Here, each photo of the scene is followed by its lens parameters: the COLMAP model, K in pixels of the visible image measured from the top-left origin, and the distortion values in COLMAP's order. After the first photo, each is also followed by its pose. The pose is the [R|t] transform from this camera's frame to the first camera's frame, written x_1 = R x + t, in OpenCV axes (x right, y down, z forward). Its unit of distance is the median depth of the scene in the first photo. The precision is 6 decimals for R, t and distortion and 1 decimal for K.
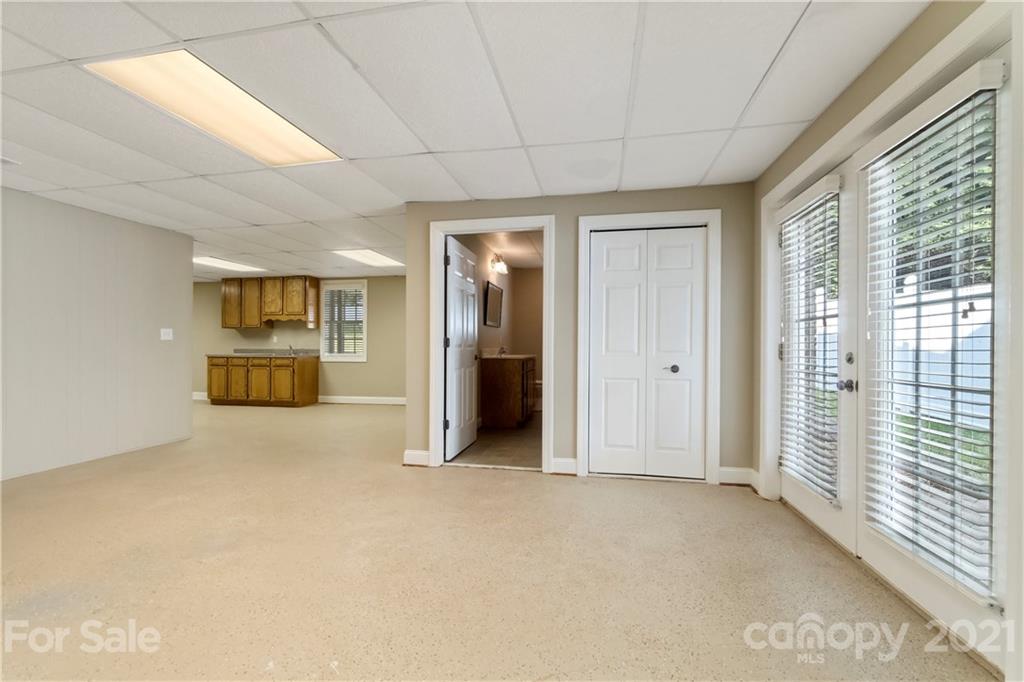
lens RADIAL K [[438.5, 0, 508.0], [0, 438.5, 344.8], [0, 0, 1]] dist [-0.001723, 0.000258]
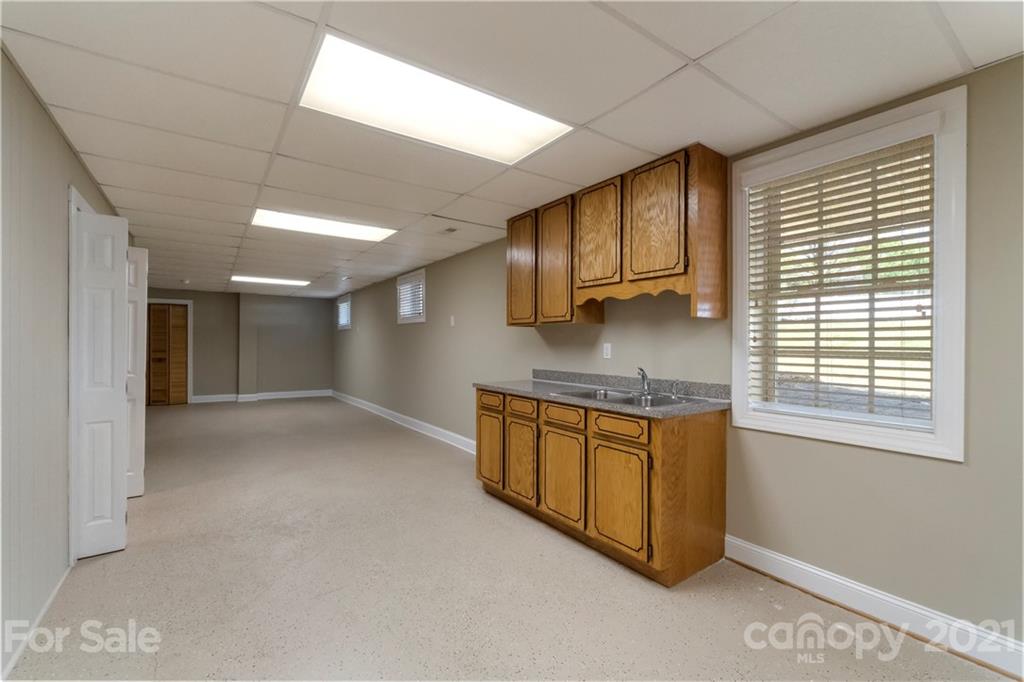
lens RADIAL K [[438.5, 0, 510.2], [0, 438.5, 342.7], [0, 0, 1]] dist [-0.001723, 0.000258]
pose [[0.718353, -0.000503, -0.695678, -0.333738], [-0.000887, 0.999998, -0.001639, -0.019950], [0.695678, 0.001795, 0.718352, 0.685190]]
